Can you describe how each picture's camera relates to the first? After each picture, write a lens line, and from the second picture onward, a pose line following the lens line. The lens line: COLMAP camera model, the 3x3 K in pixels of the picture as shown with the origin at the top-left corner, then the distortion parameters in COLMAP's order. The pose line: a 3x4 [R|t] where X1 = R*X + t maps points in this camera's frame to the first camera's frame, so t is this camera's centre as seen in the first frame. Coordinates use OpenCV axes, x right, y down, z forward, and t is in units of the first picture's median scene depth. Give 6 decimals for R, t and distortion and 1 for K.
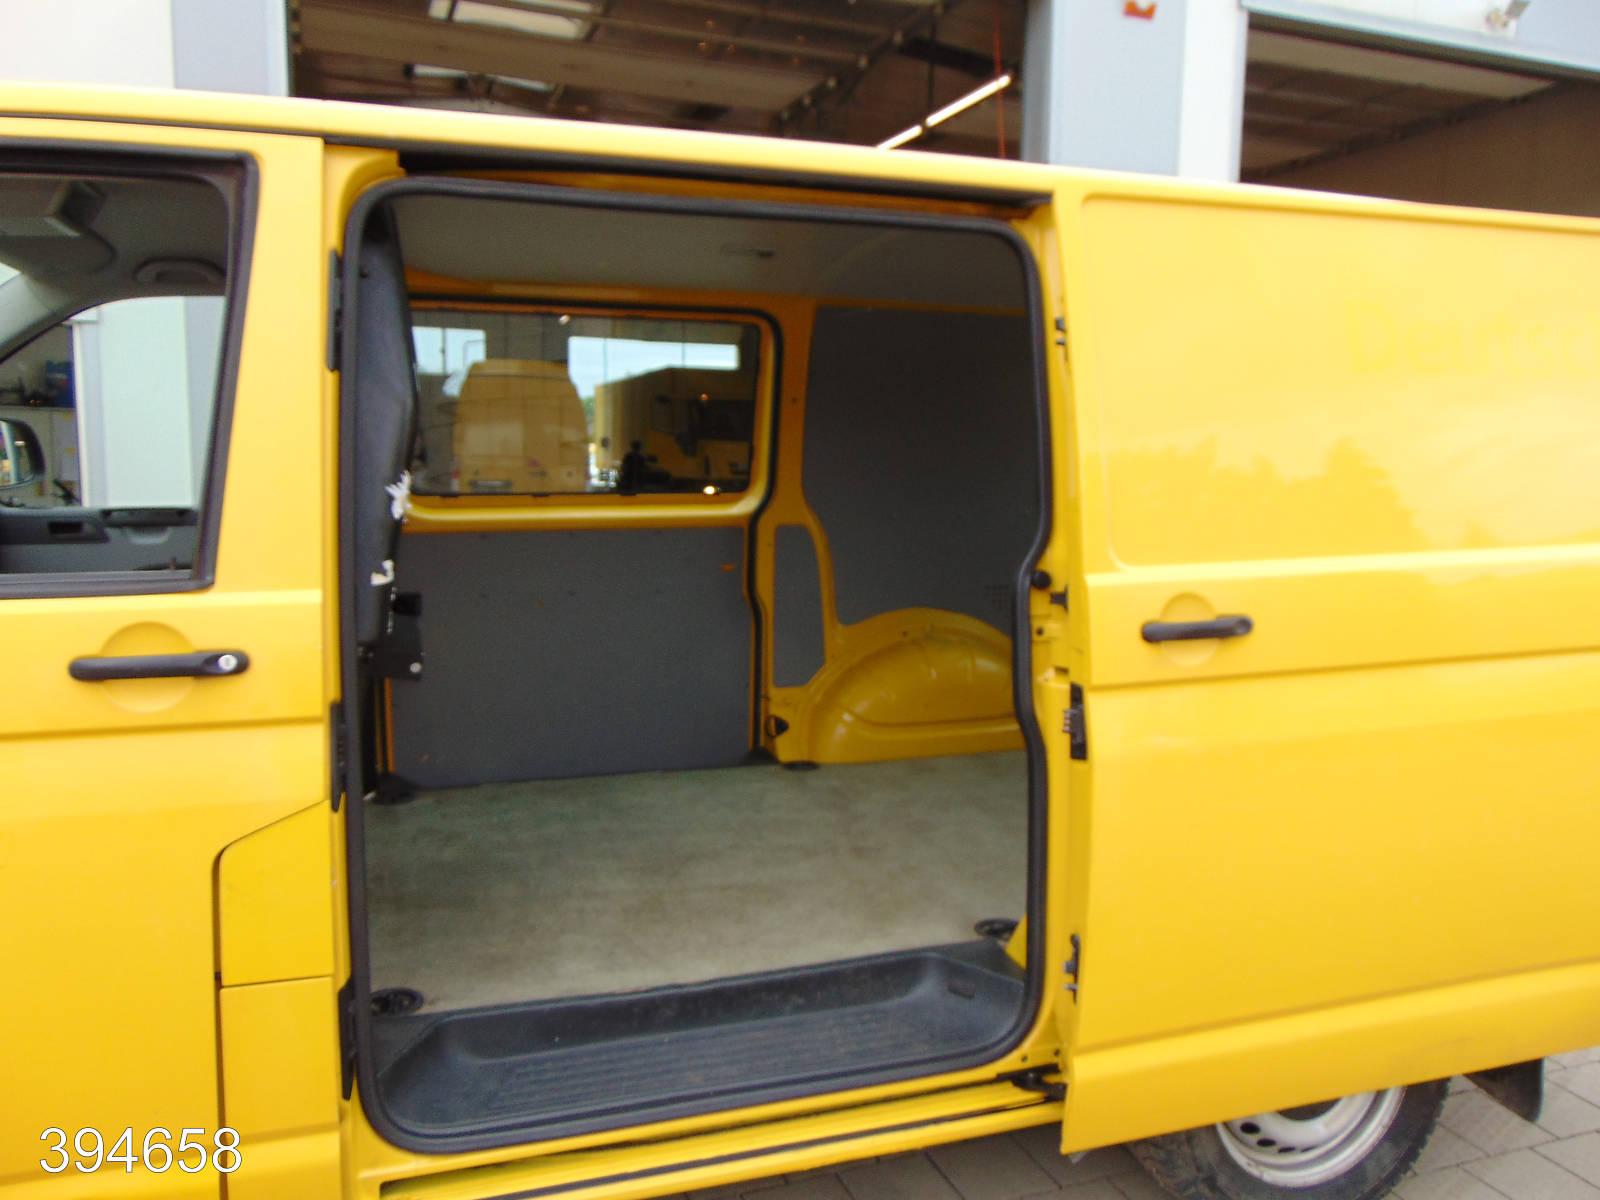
lens RADIAL K [[1125.8, 0, 802.0], [0, 1125.8, 596.7], [0, 0, 1]] dist [-0.041223, 0.037100]
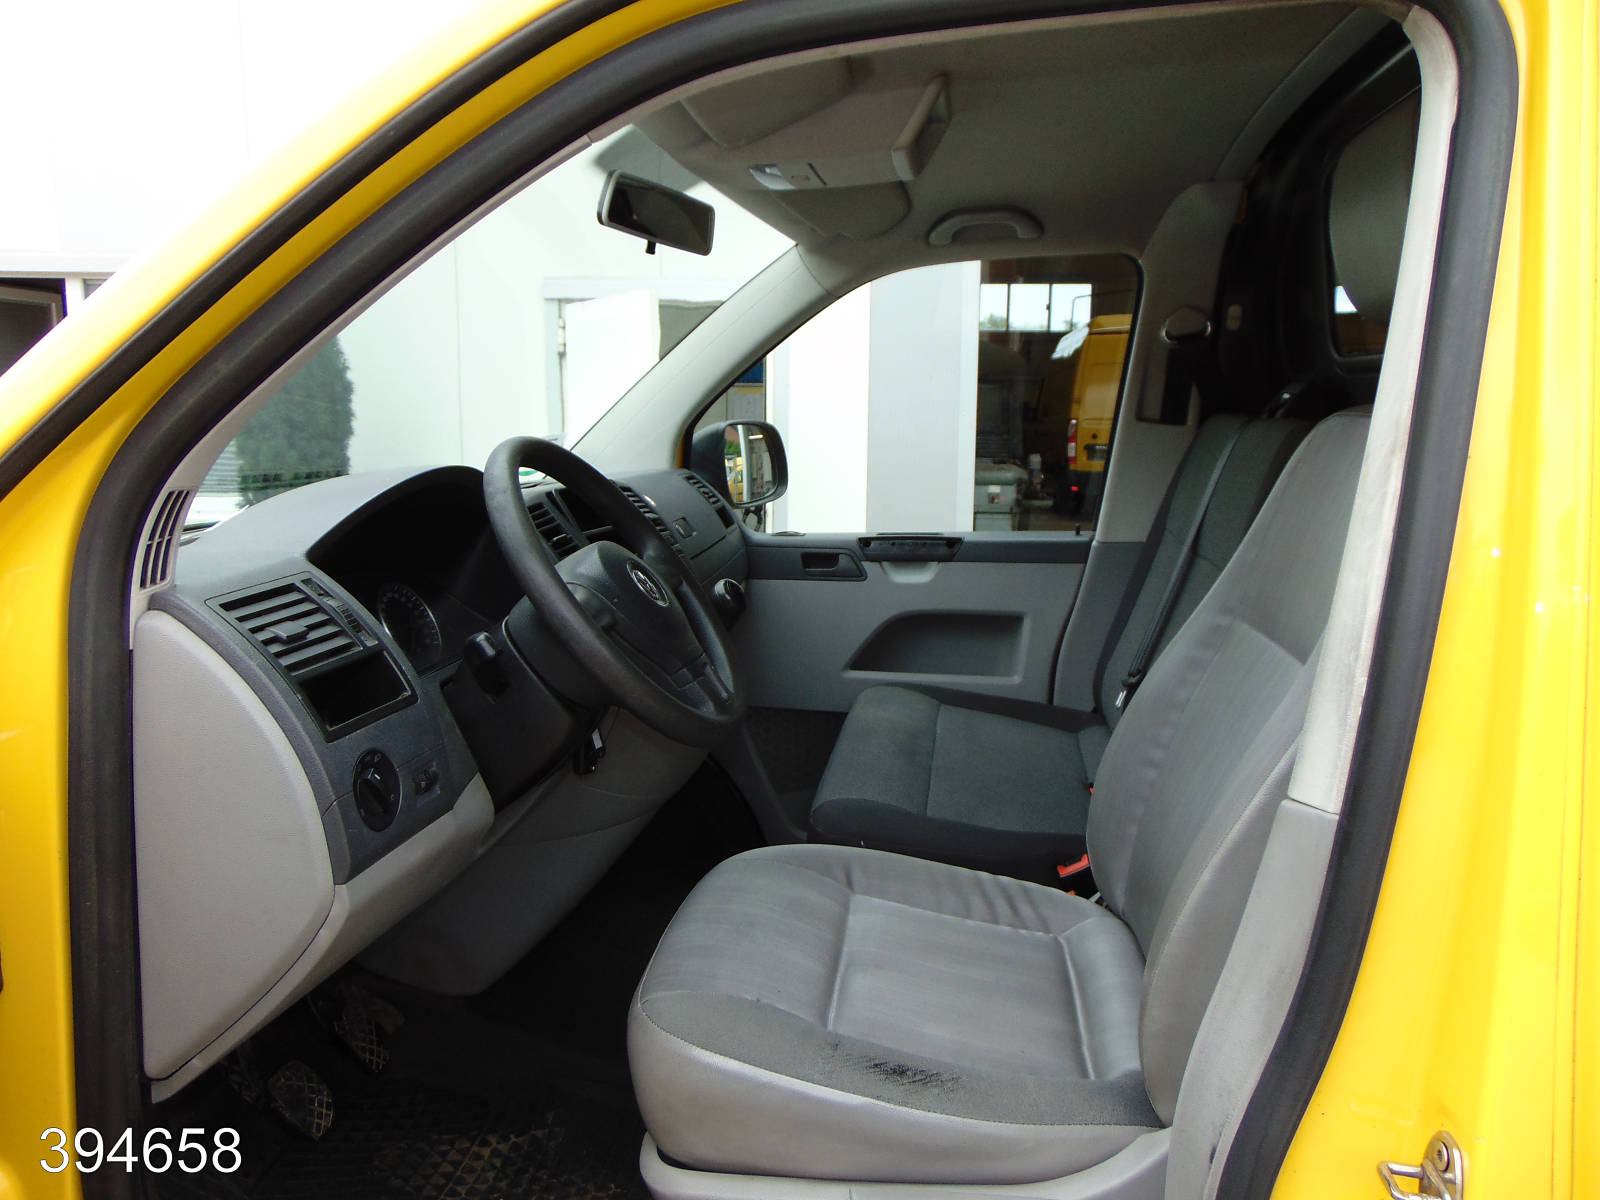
lens RADIAL K [[1125.8, 0, 800.0], [0, 1125.8, 600.1], [0, 0, 1]] dist [-0.041223, 0.037100]
pose [[0.874871, 0.076872, -0.478217, -0.272252], [-0.056797, 0.996796, 0.056324, -0.075181], [0.481014, -0.022115, 0.876434, 0.267059]]
